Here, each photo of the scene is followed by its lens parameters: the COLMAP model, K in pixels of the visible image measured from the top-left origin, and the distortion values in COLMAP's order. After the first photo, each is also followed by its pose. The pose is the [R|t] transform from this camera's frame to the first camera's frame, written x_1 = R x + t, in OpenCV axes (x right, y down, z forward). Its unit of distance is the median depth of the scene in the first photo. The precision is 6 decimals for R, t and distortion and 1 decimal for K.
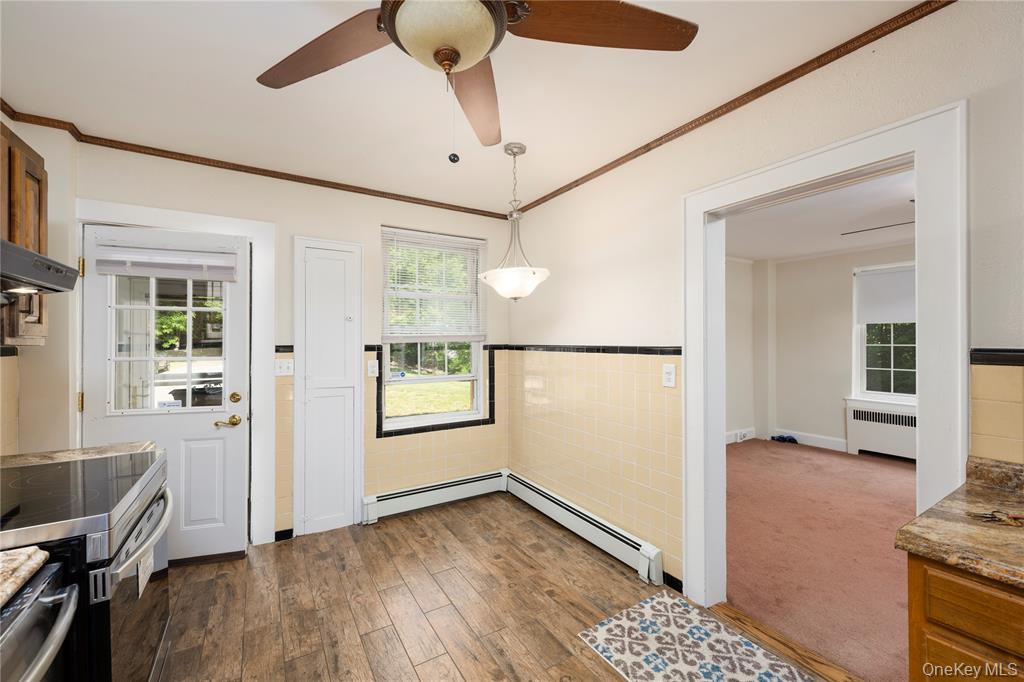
lens RADIAL K [[411.7, 0, 511.4], [0, 411.7, 343.8], [0, 0, 1]] dist [-0.000756, -0.000083]
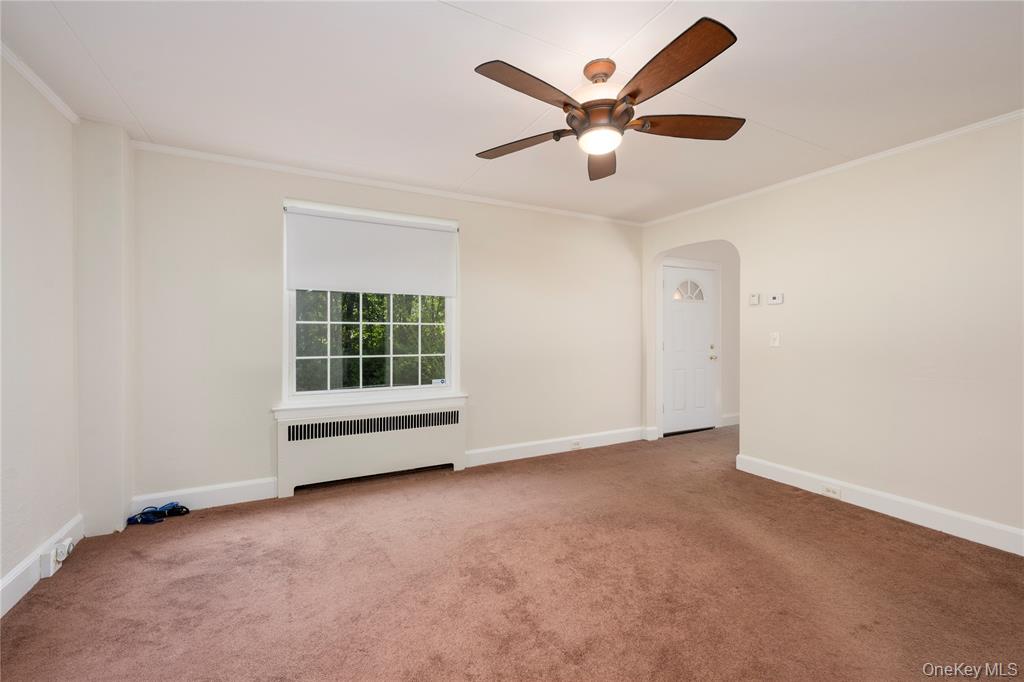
lens RADIAL K [[411.7, 0, 511.2], [0, 411.7, 337.9], [0, 0, 1]] dist [-0.000756, -0.000083]
pose [[0.055986, 0.000001, 0.998432, 0.227664], [-0.003600, 0.999993, 0.000200, 0.026186], [-0.998425, -0.003606, 0.055986, 0.622562]]
